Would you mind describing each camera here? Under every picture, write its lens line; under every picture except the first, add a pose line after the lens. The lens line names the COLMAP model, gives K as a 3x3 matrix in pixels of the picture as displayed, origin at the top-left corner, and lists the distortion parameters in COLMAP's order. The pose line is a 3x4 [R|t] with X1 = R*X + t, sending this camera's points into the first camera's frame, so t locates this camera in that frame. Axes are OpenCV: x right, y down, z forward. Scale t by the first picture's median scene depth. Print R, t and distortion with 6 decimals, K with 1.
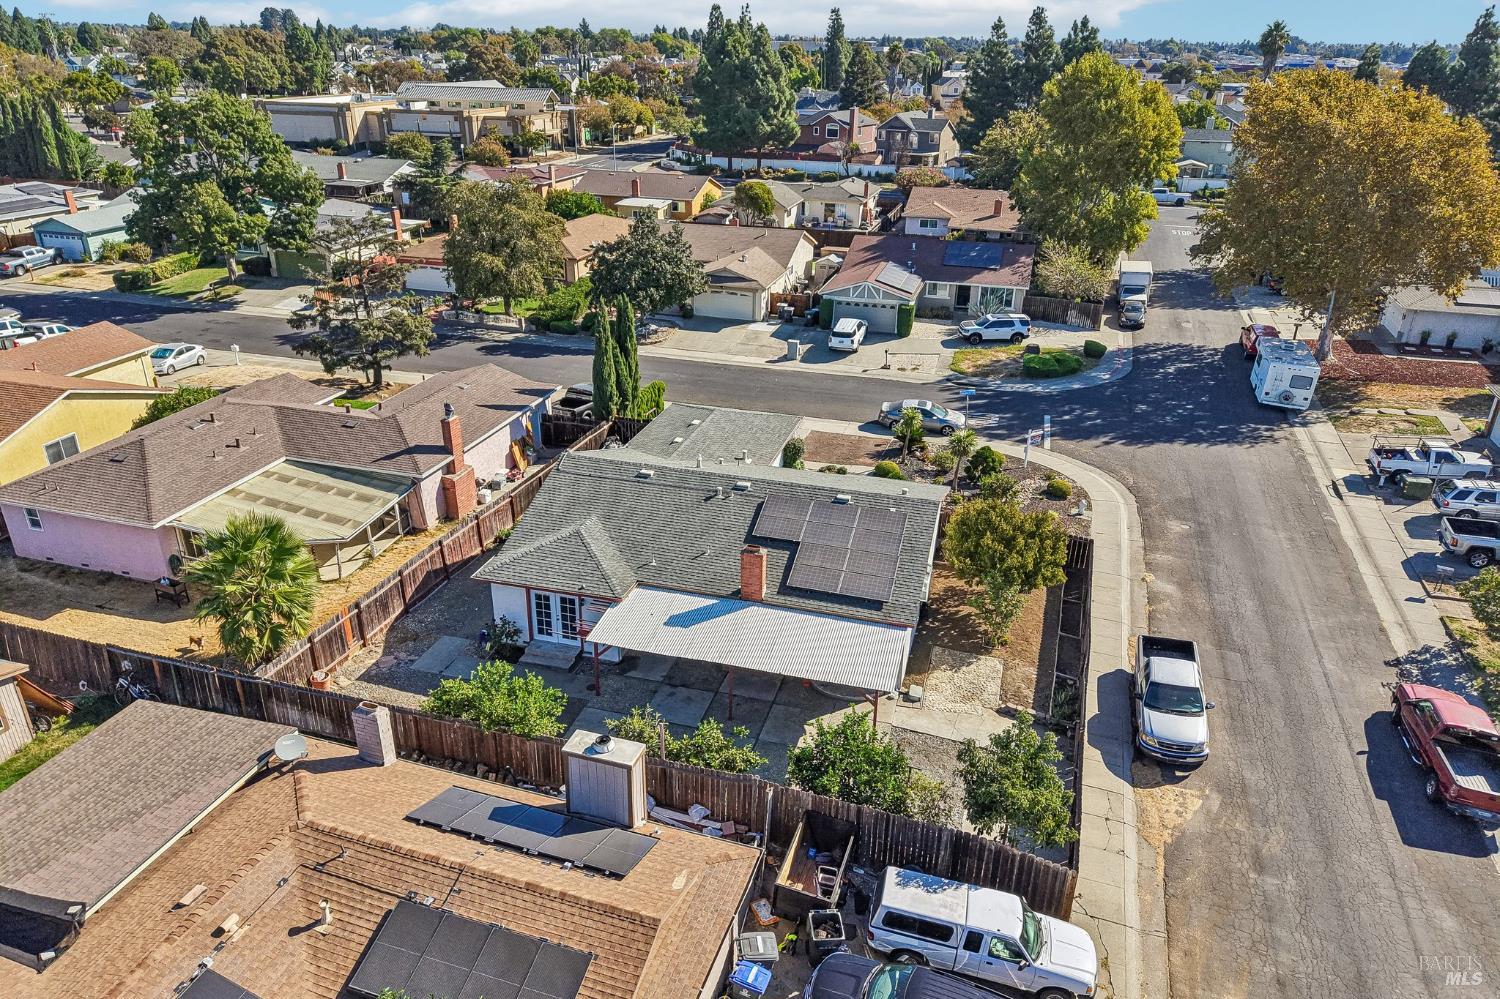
lens RADIAL K [[1006.8, 0, 747.3], [0, 1006.8, 497.5], [0, 0, 1]] dist [0.011028, -0.007488]
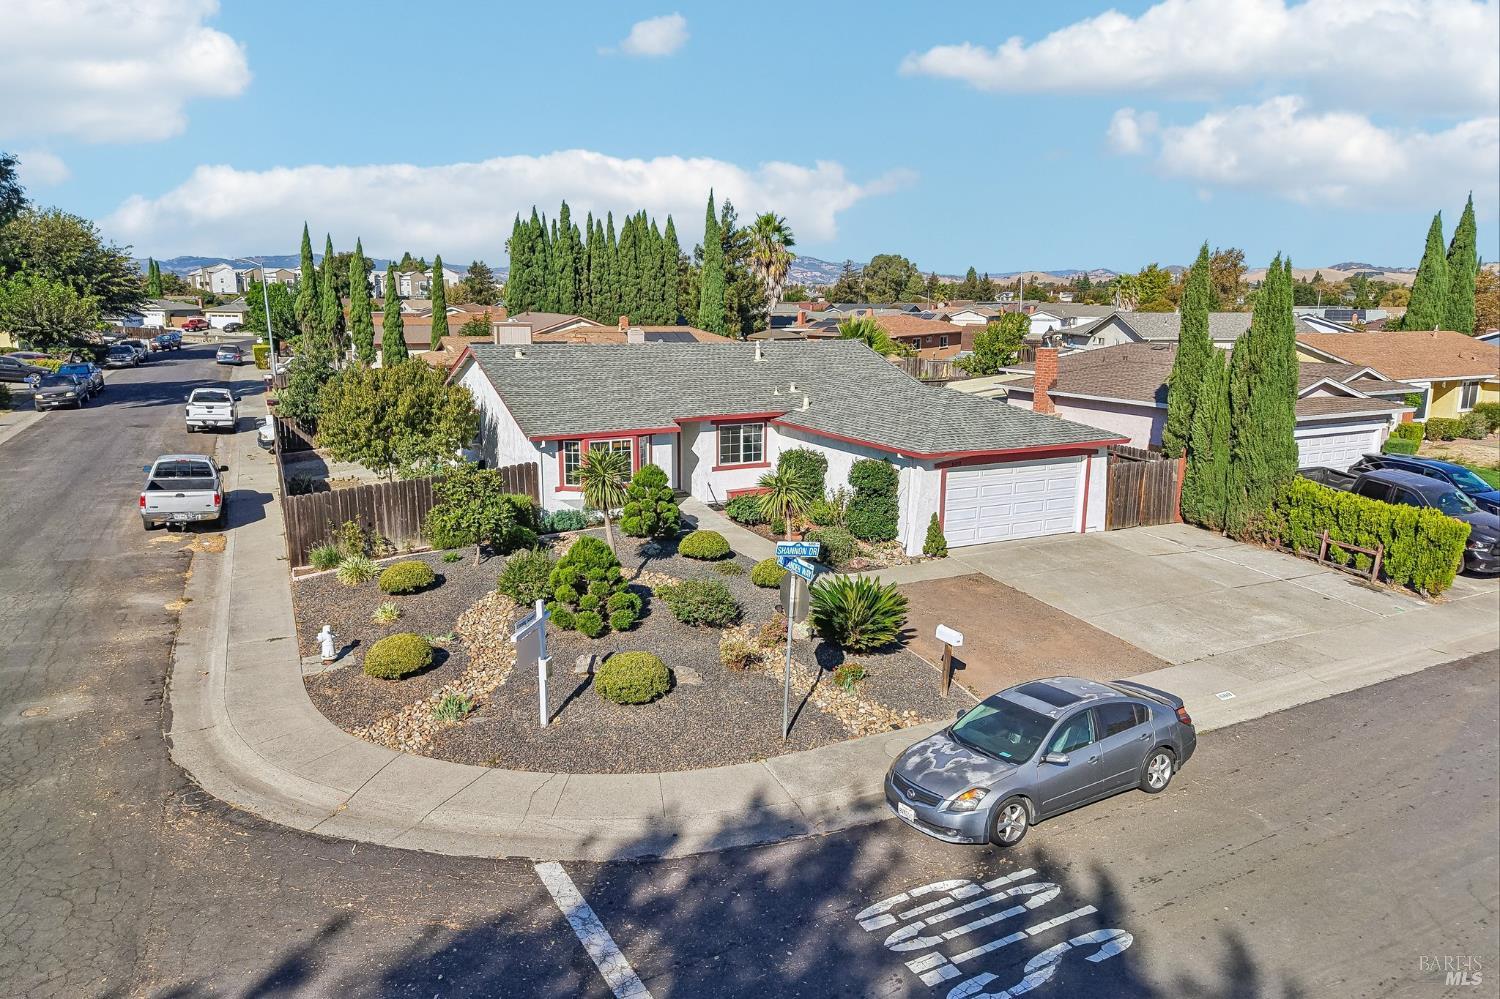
lens RADIAL K [[998.3, 0, 751.8], [0, 998.3, 515.4], [0, 0, 1]] dist [0.041169, -0.065811]
pose [[-0.711500, 0.133723, -0.689845, 0.326575], [-0.306177, 0.824635, 0.475640, -0.189206], [0.632474, 0.549632, -0.545785, 0.882683]]
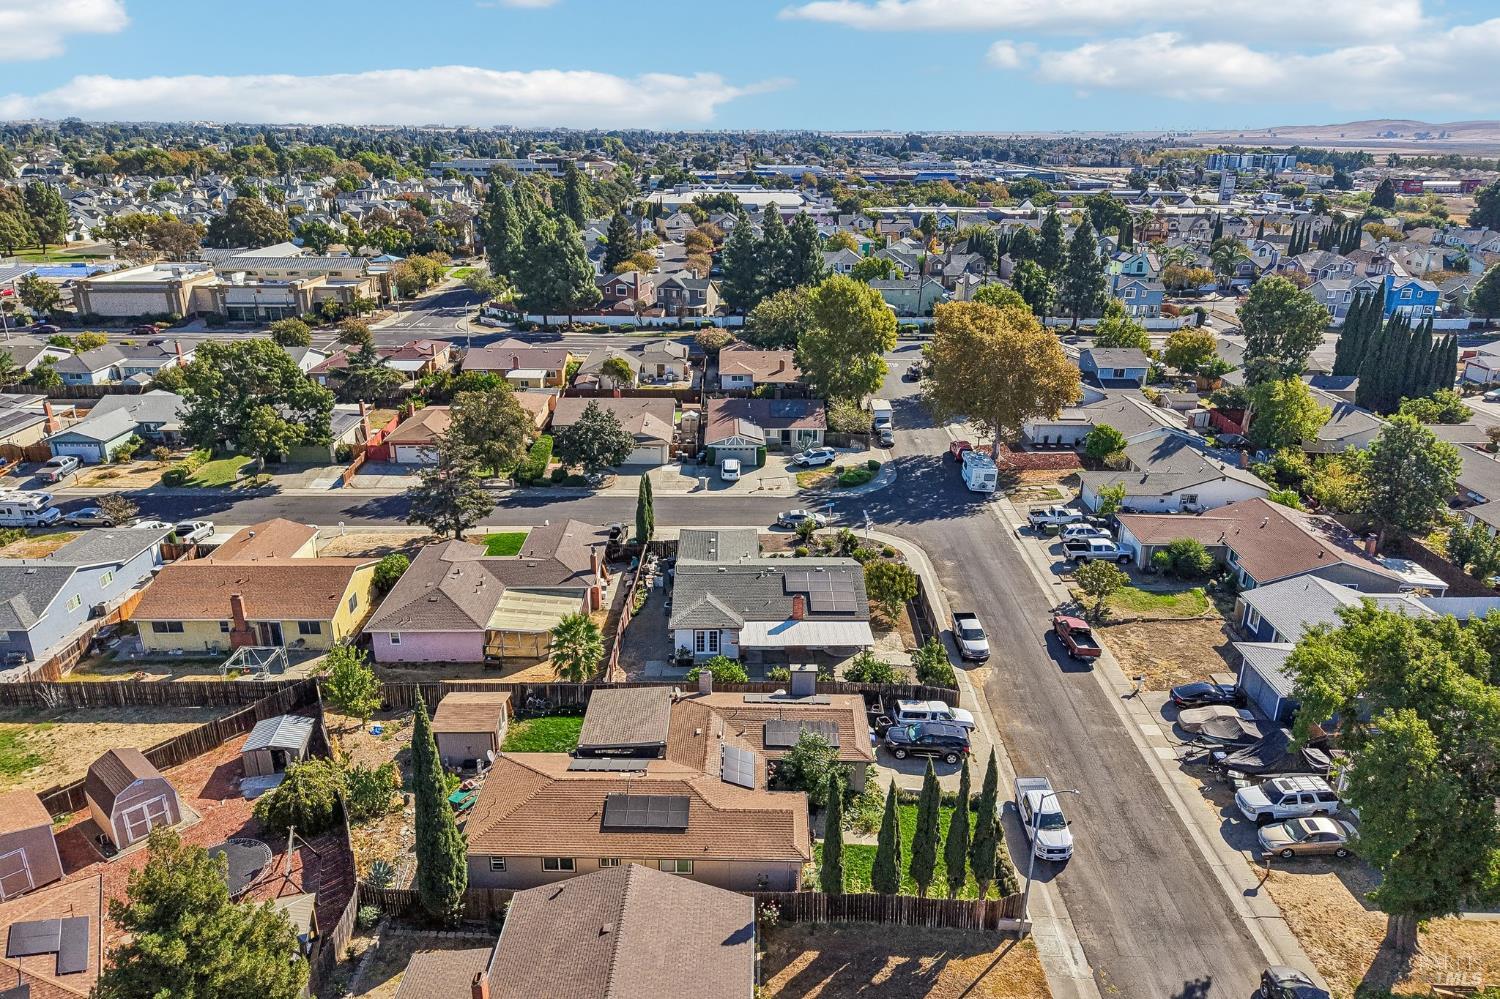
lens RADIAL K [[1002.5, 0, 746.8], [0, 1002.5, 493.4], [0, 0, 1]] dist [0.057300, -0.077287]
pose [[0.954388, -0.105970, 0.279130, -0.333400], [0.127459, 0.990031, -0.059945, -0.027375], [-0.269995, 0.092789, 0.958380, -0.544067]]
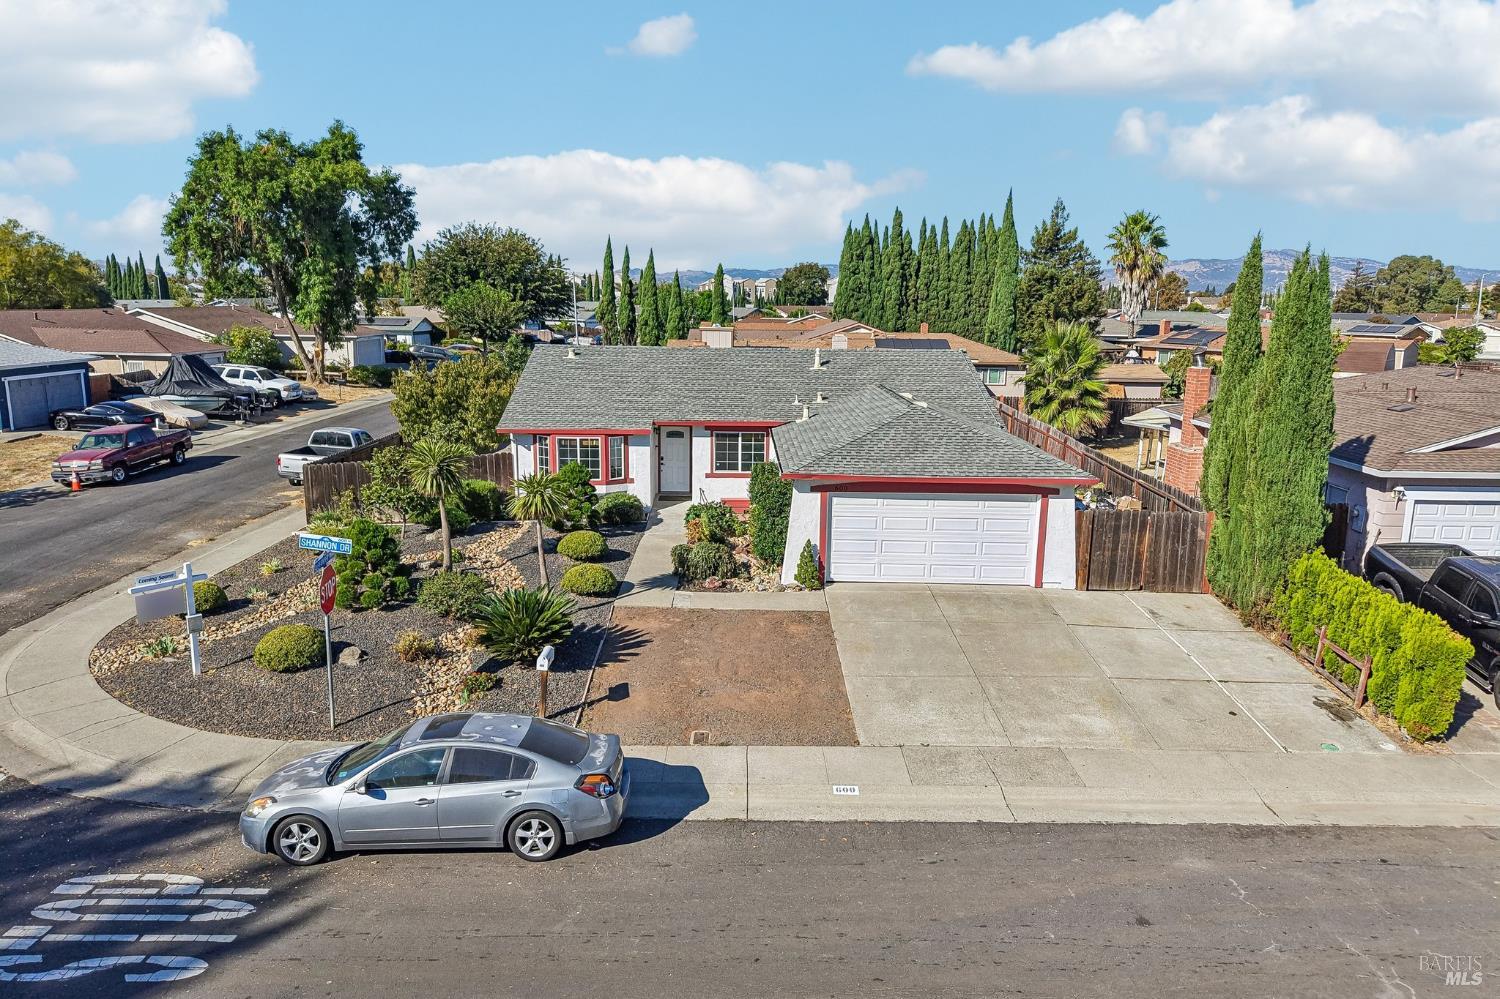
lens RADIAL K [[1008.0, 0, 747.1], [0, 1008.0, 500.6], [0, 0, 1]] dist [0.003495, -0.005998]
pose [[-0.956784, 0.034332, -0.288766, 0.143673], [-0.141542, 0.812459, 0.565576, -0.231457], [0.254028, 0.582007, -0.772488, 0.967508]]
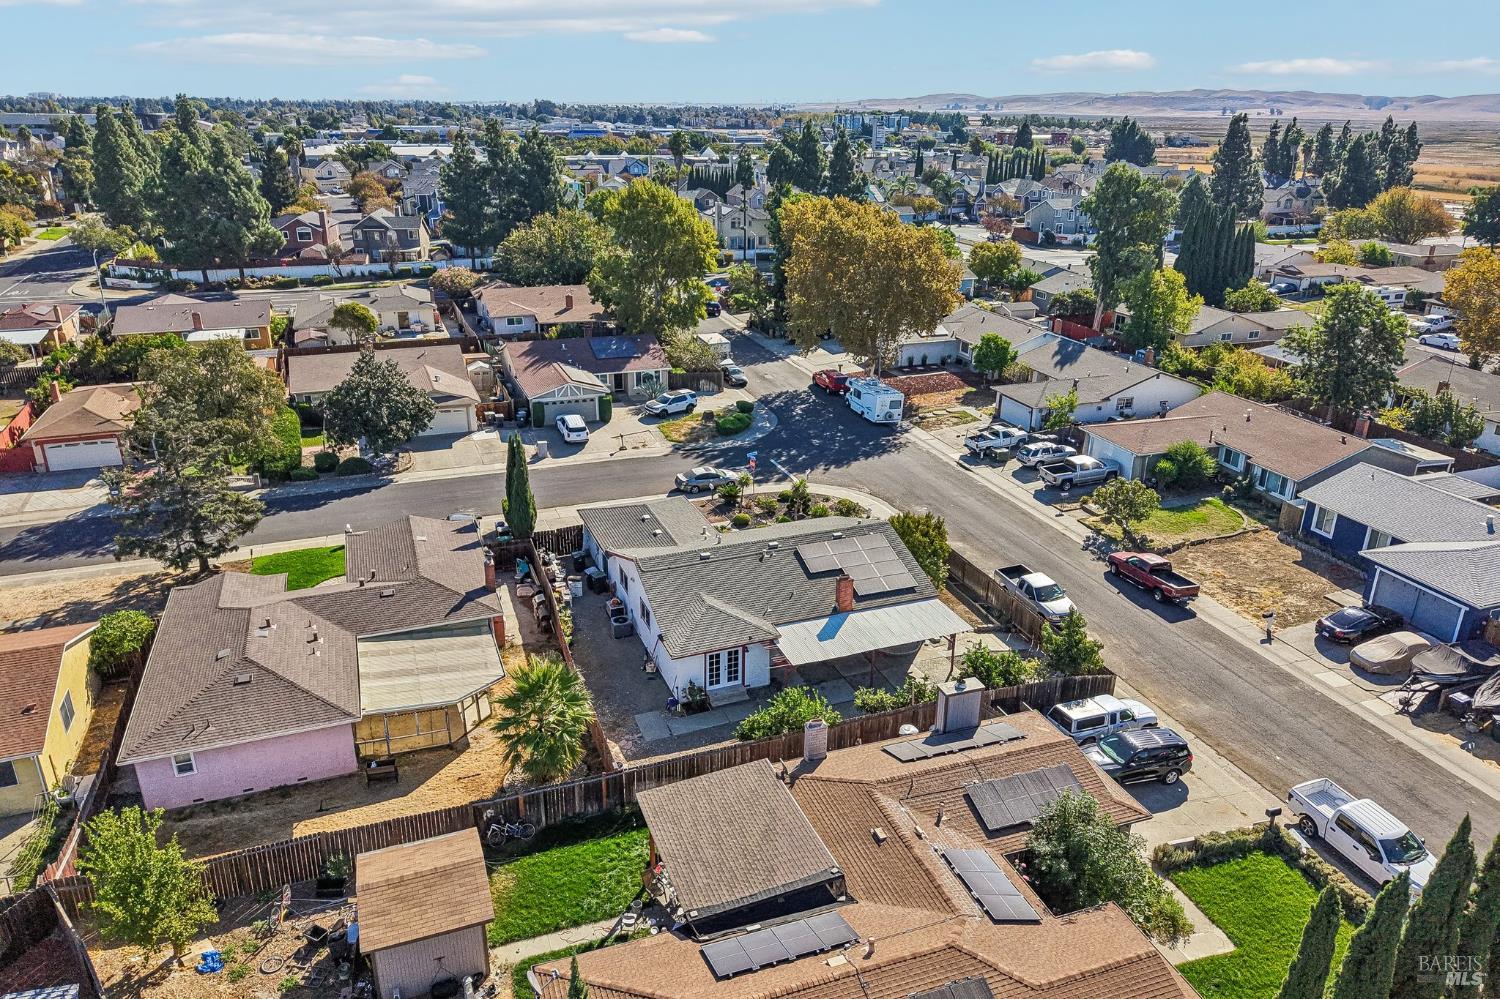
lens RADIAL K [[1005.7, 0, 747.4], [0, 1005.7, 494.3], [0, 0, 1]] dist [0.025329, -0.024727]
pose [[0.791842, -0.223612, 0.568317, -0.443851], [0.252730, 0.967120, 0.028396, -0.070657], [-0.555981, 0.121145, 0.822319, -0.087897]]
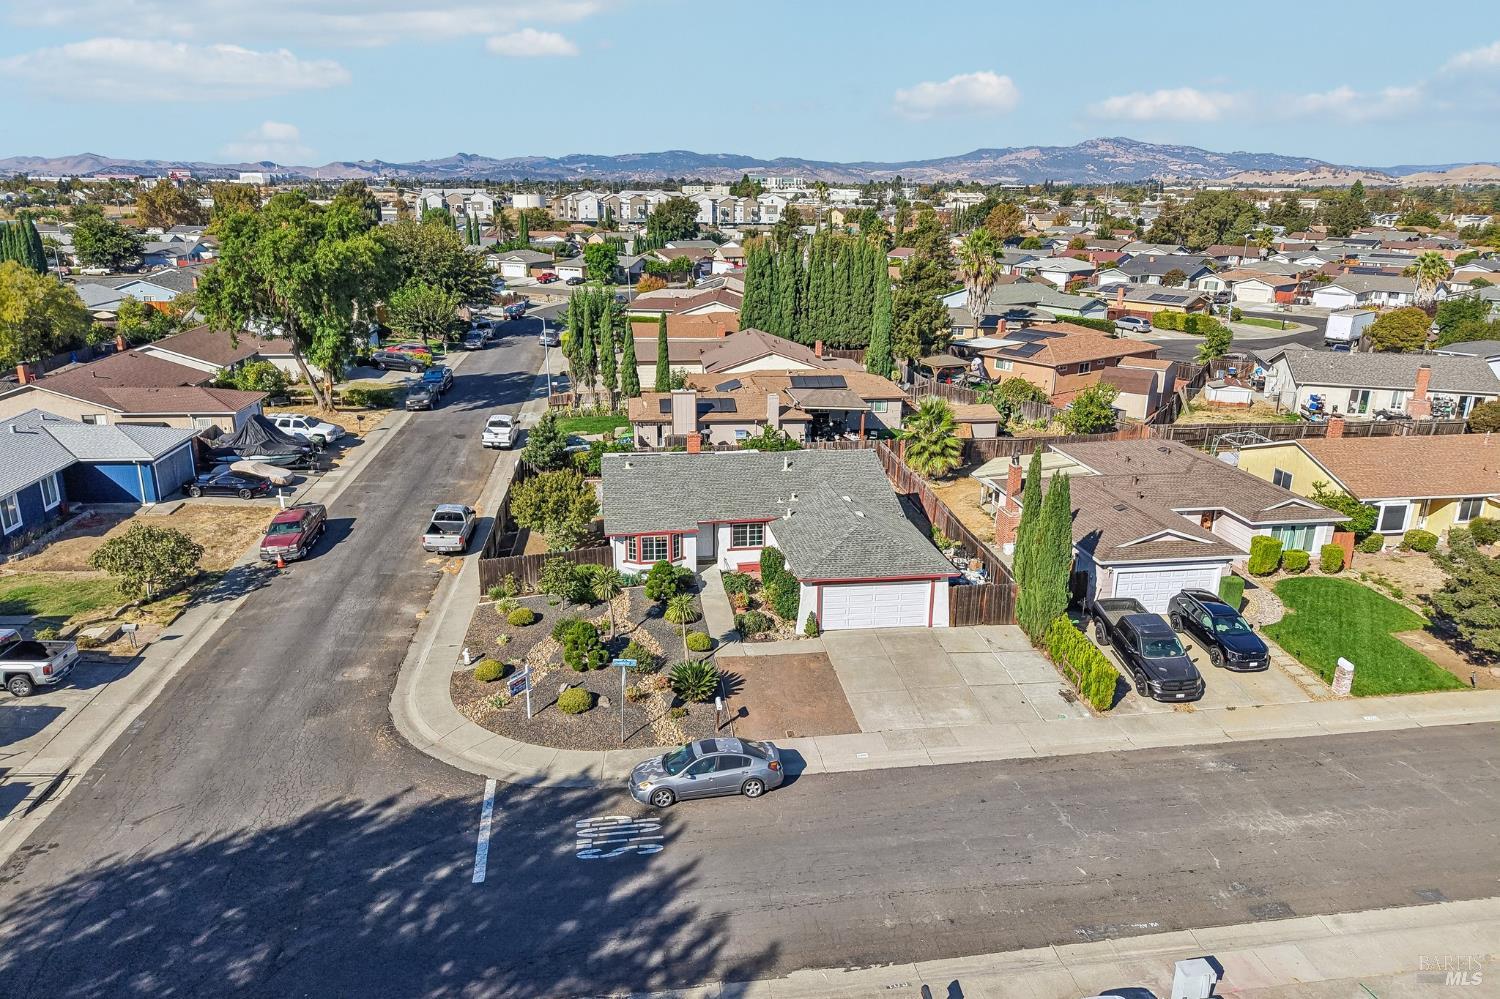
lens RADIAL K [[1006.8, 0, 747.3], [0, 1006.8, 497.5], [0, 0, 1]] dist [0.011028, -0.007488]
pose [[-0.905063, 0.106850, -0.411636, 0.309130], [-0.193249, 0.758890, 0.621885, -0.462565], [0.378834, 0.642393, -0.666195, 1.073759]]
